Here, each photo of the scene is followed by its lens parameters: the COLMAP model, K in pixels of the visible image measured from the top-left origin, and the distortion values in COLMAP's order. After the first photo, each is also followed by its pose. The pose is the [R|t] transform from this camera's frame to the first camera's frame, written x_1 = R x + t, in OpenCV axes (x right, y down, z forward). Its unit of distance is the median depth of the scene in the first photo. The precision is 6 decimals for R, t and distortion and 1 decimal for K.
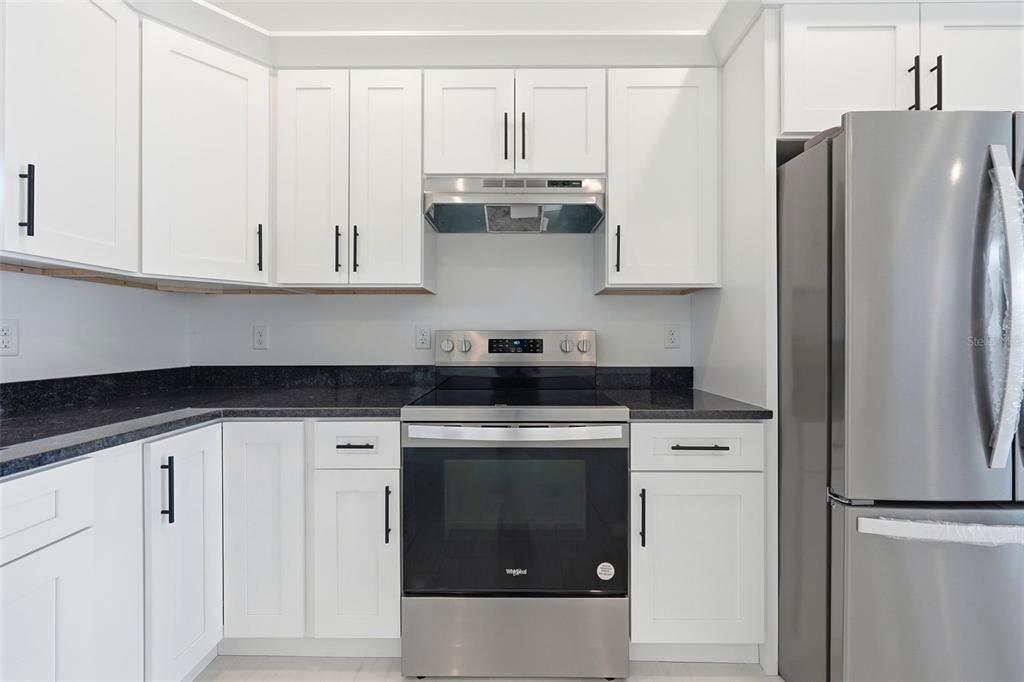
lens RADIAL K [[403.4, 0, 512.4], [0, 403.4, 337.9], [0, 0, 1]] dist [-0.002715, -0.000375]
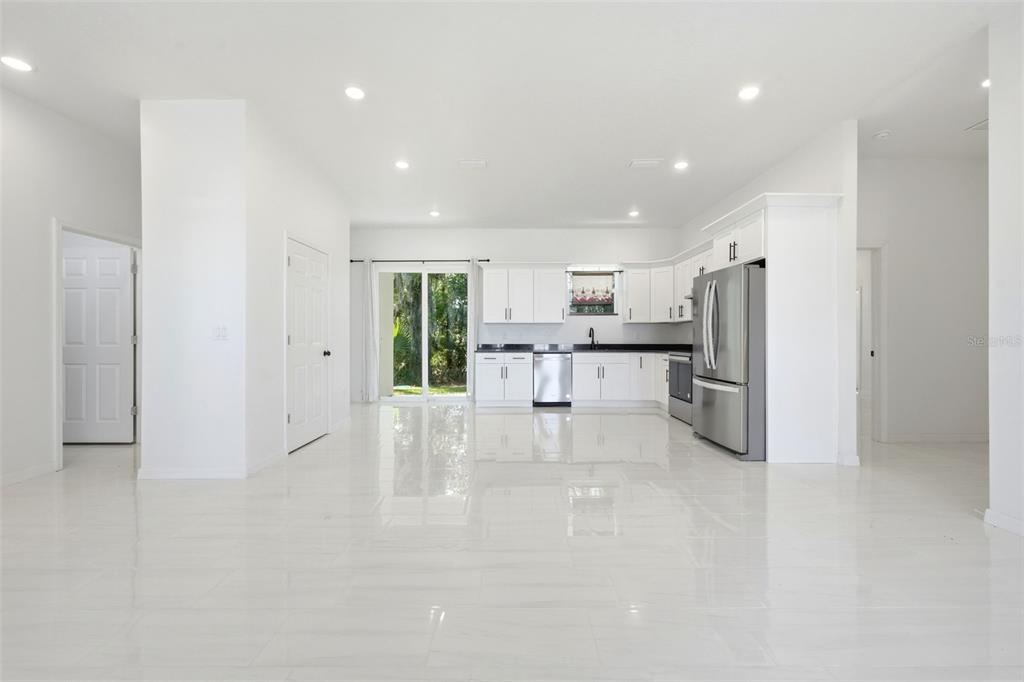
lens RADIAL K [[403.4, 0, 512.4], [0, 403.4, 337.9], [0, 0, 1]] dist [-0.002715, -0.000375]
pose [[-0.003519, -0.002294, -0.999991, 3.951897], [-0.000175, 0.999997, -0.002293, 0.039880], [0.999994, 0.000167, -0.003519, -0.638430]]
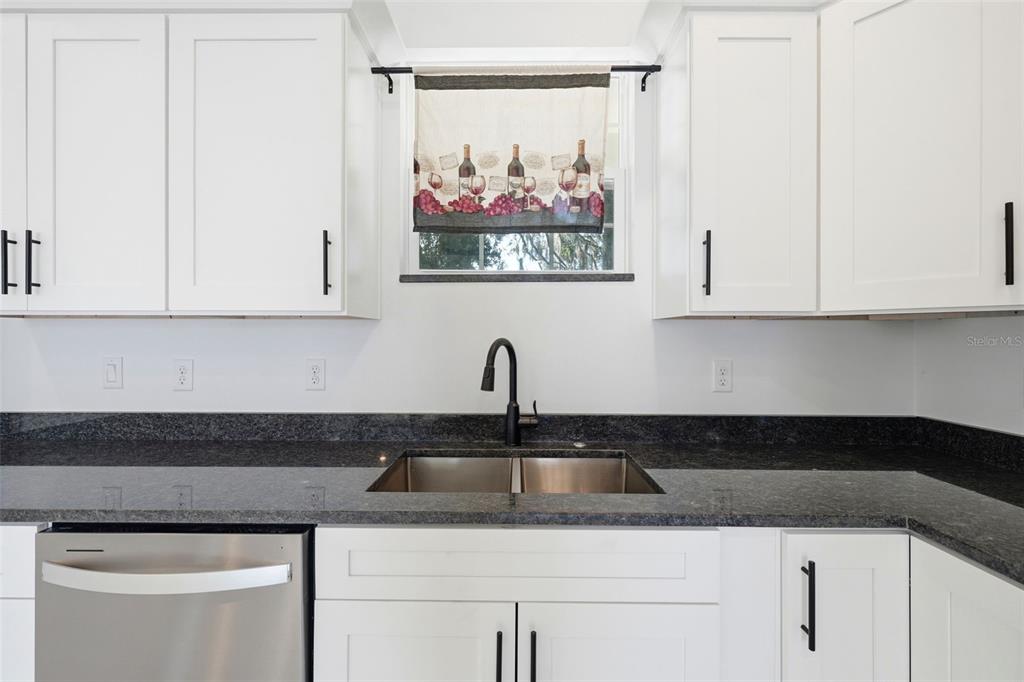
lens RADIAL K [[403.4, 0, 512.4], [0, 403.4, 337.9], [0, 0, 1]] dist [-0.002715, -0.000375]
pose [[-0.001616, -0.003069, -0.999994, -0.071939], [-0.004055, 0.999987, -0.003063, -0.101478], [0.999990, 0.004050, -0.001628, 0.358240]]
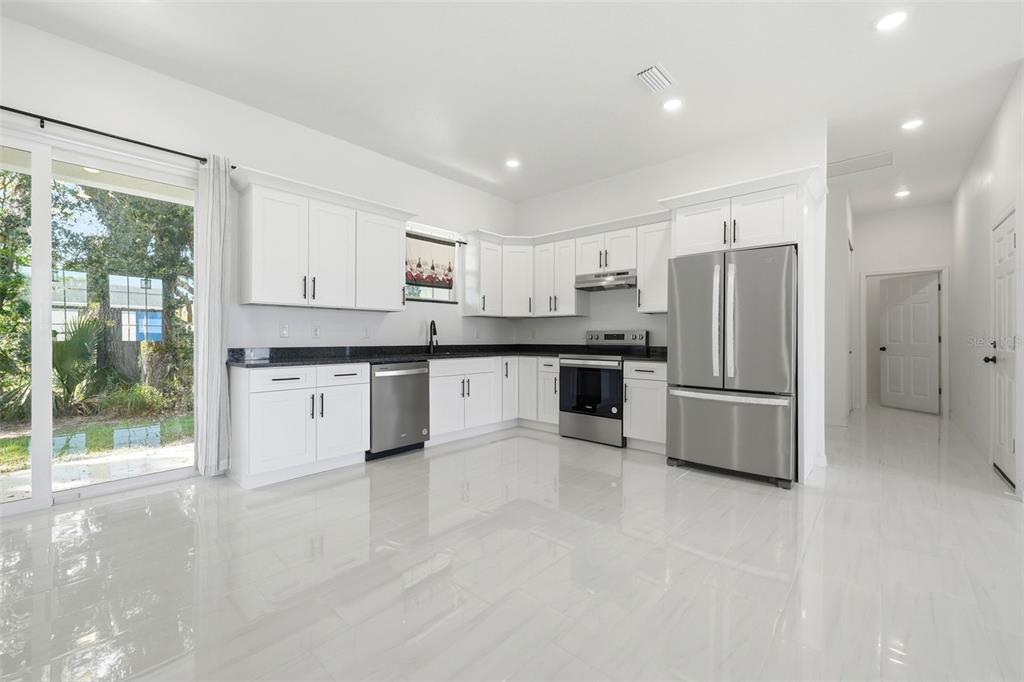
lens RADIAL K [[415.9, 0, 512.0], [0, 415.9, 341.0], [0, 0, 1]] dist [-0.000261, 0.000062]
pose [[0.746834, 0.006498, -0.664979, 1.681750], [-0.002731, 0.999974, 0.006706, 0.041792], [0.665005, -0.003192, 0.746832, -1.787531]]
